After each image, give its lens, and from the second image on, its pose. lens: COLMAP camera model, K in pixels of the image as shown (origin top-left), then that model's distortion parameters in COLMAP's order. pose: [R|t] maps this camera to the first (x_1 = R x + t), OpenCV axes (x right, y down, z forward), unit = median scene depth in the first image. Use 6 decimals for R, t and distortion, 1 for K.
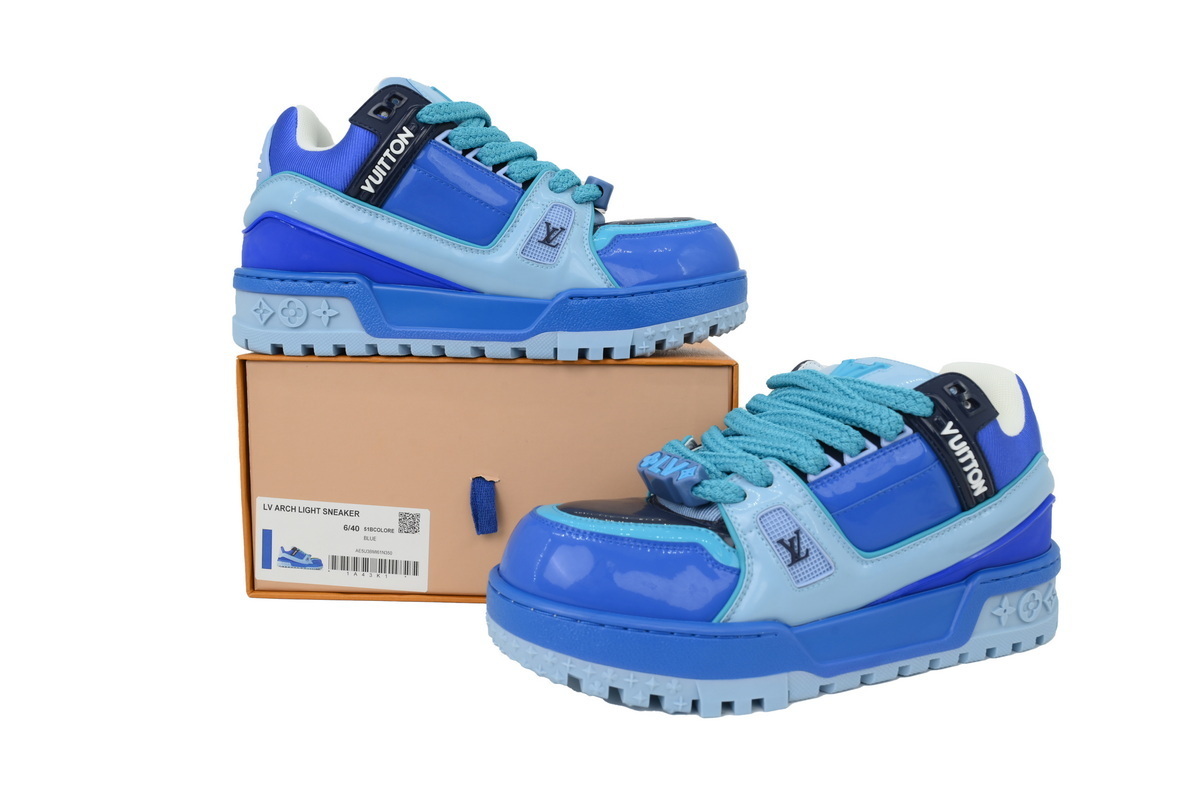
lens RADIAL K [[918.3, 0, 600.0], [0, 918.3, 400.0], [0, 0, 1]] dist [0.000788, 0.000512]
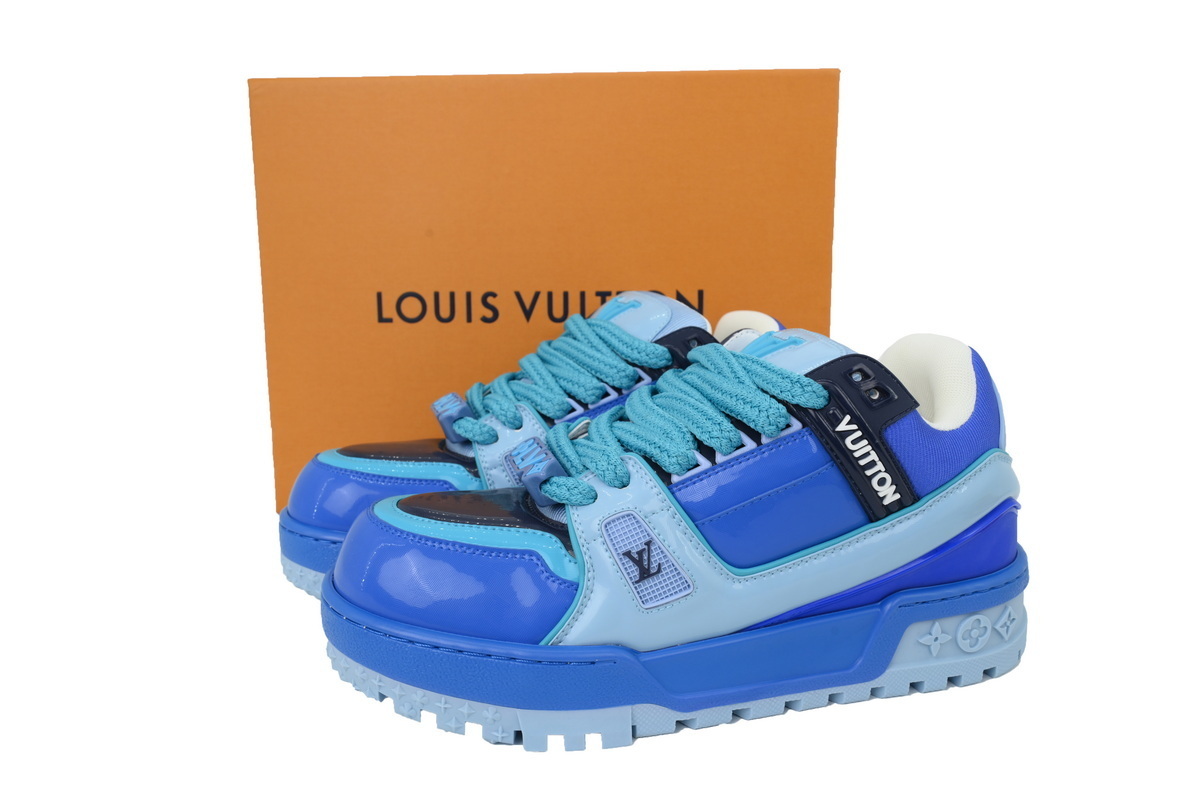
lens RADIAL K [[918.3, 0, 600.0], [0, 918.3, 400.0], [0, 0, 1]] dist [0.000788, 0.000512]
pose [[0.986971, 0.017096, -0.159987, 0.295656], [-0.006045, 0.997577, 0.069310, -0.045328], [0.160784, -0.067440, 0.984683, 0.162517]]
